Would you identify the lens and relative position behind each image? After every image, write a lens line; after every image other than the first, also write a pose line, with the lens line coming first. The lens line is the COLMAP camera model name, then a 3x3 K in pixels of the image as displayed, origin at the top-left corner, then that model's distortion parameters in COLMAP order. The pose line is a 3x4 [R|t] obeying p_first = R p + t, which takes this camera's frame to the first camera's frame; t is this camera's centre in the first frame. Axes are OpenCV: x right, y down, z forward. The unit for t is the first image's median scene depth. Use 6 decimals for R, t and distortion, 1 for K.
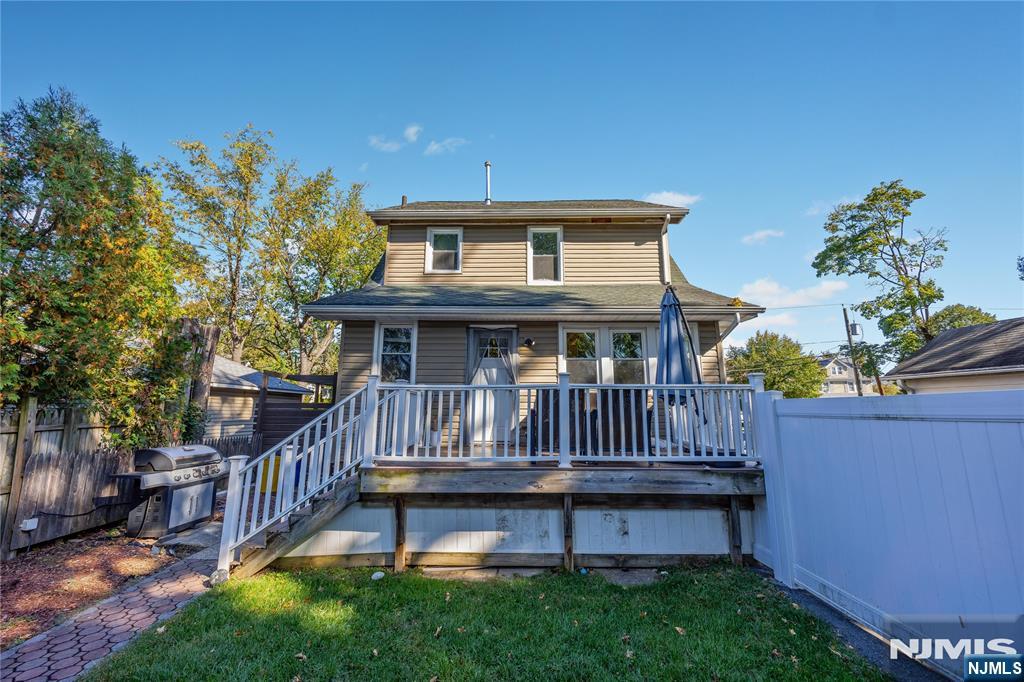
lens RADIAL K [[393.8, 0, 506.7], [0, 393.8, 337.5], [0, 0, 1]] dist [0.002418, 0.000426]
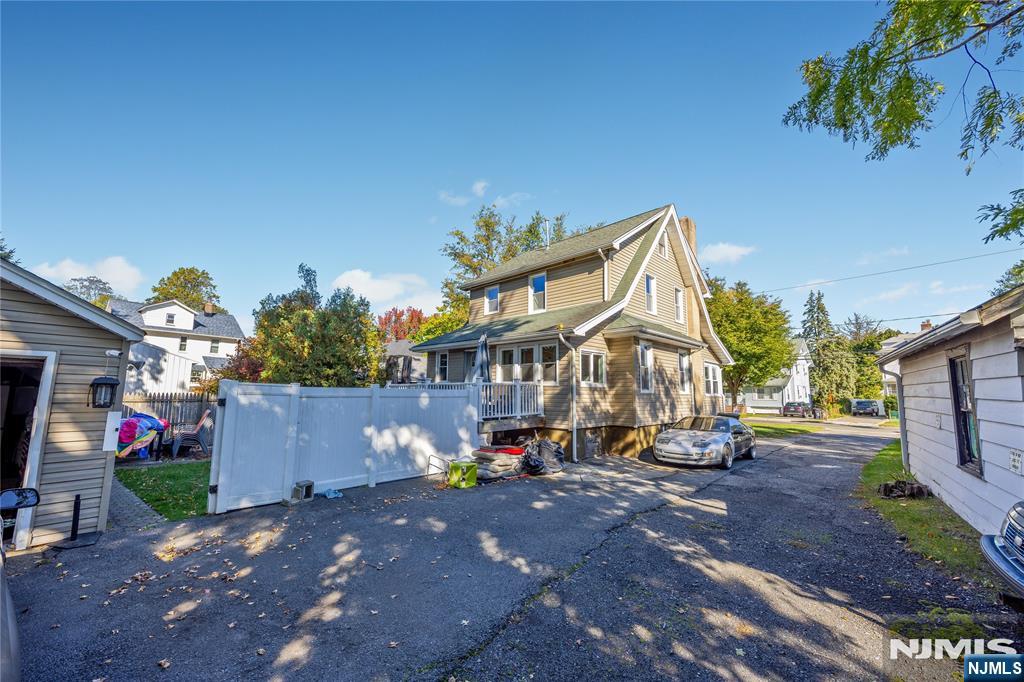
lens RADIAL K [[382.0, 0, 512.0], [0, 382.0, 341.0], [0, 0, 1]] dist [-0.000864, -0.000002]
pose [[0.749916, -0.090719, -0.655283, 0.983051], [0.133172, 0.990976, 0.015212, -0.058185], [0.647990, -0.098673, 0.755230, -0.211022]]
